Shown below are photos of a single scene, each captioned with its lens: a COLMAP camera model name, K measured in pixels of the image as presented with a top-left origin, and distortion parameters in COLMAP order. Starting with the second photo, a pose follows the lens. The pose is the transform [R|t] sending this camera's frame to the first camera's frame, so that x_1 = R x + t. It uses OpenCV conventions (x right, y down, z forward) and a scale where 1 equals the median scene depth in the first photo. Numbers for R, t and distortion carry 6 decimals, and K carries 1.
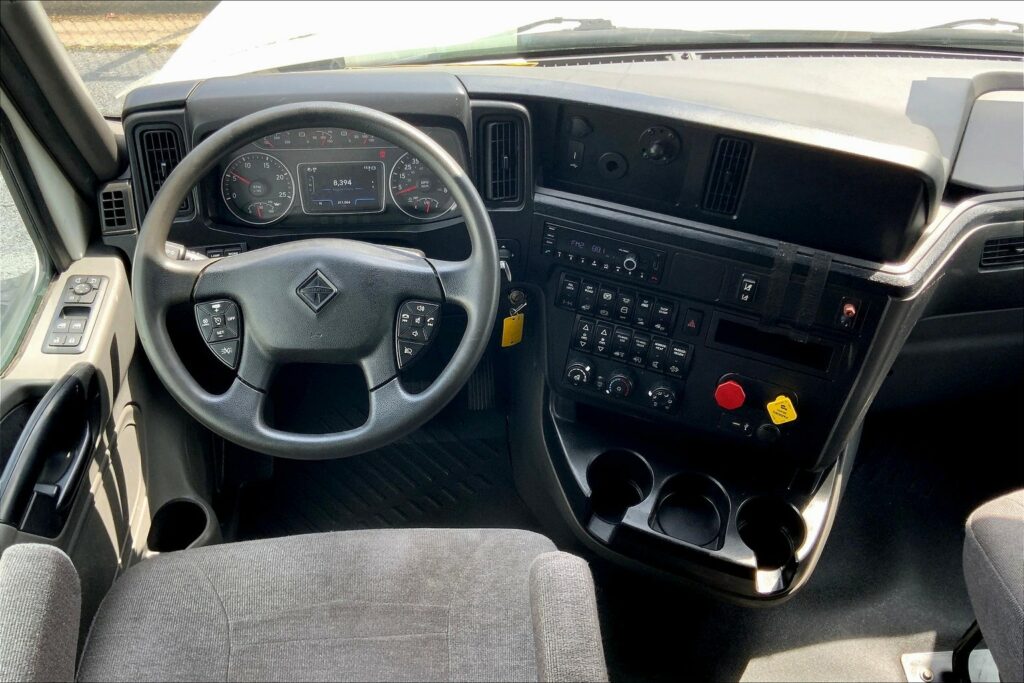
lens RADIAL K [[943.4, 0, 499.8], [0, 943.4, 298.5], [0, 0, 1]] dist [0.055409, -0.124014]
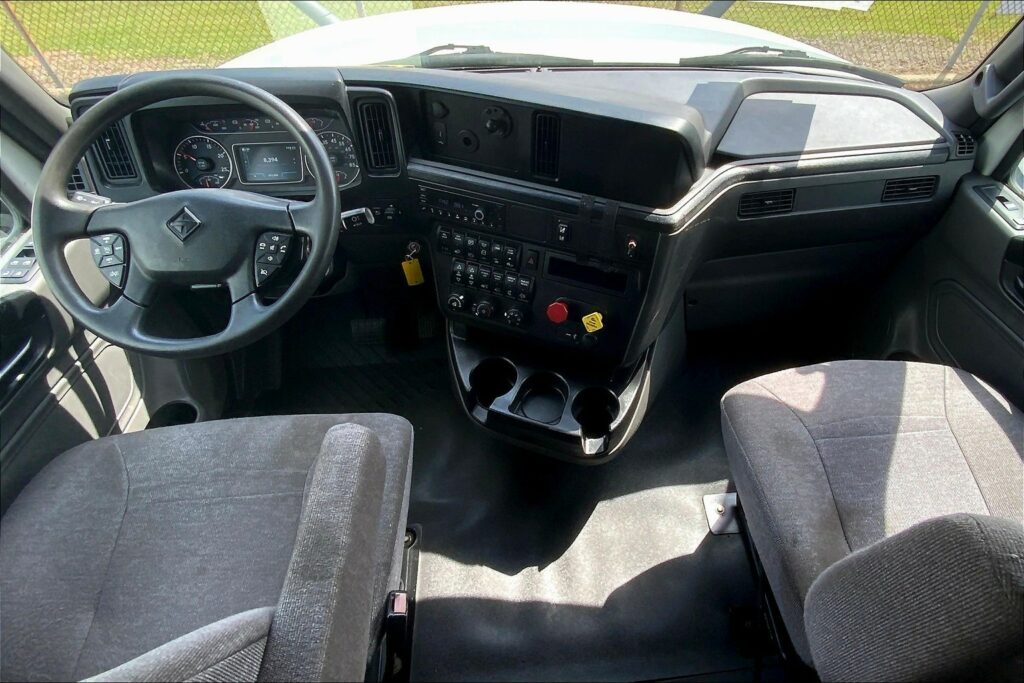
lens RADIAL K [[555.7, 0, 586.9], [0, 555.7, 325.1], [0, 0, 1]] dist [0.007728, -0.009778]
pose [[0.998805, -0.019630, 0.044767, 0.244038], [0.017293, 0.998497, 0.052011, 0.078036], [-0.045721, -0.051175, 0.997643, 0.197234]]
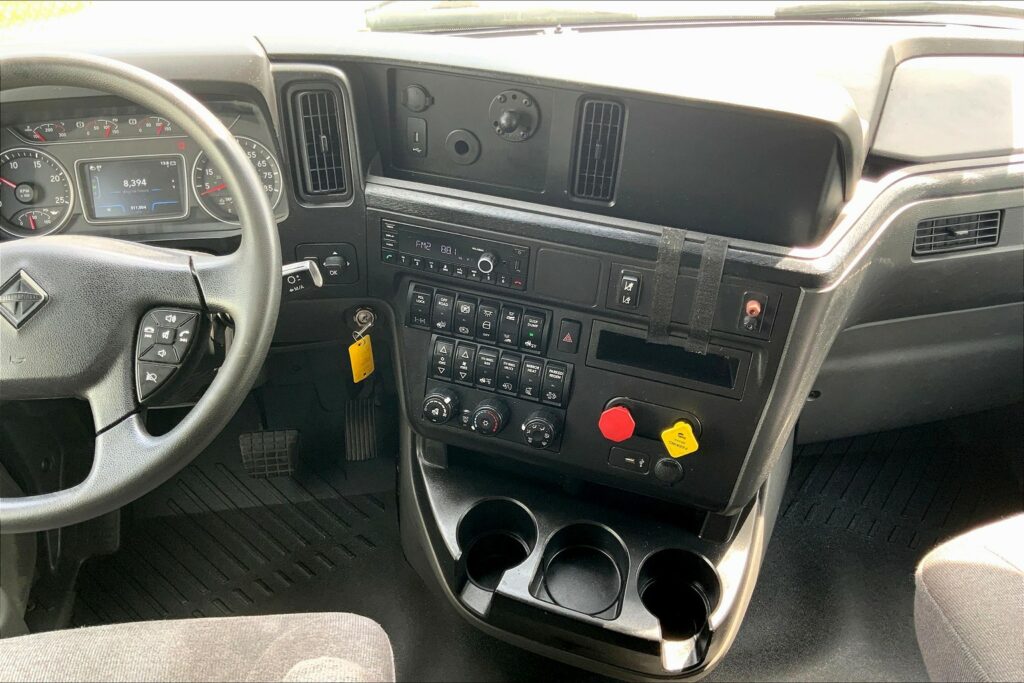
lens RADIAL K [[848.8, 0, 520.1], [0, 848.8, 325.7], [0, 0, 1]] dist [0.063931, -0.126368]
pose [[0.998488, -0.038492, 0.039254, 0.133077], [0.040270, 0.998150, -0.045547, 0.047303], [-0.037428, 0.047059, 0.998191, 0.271958]]
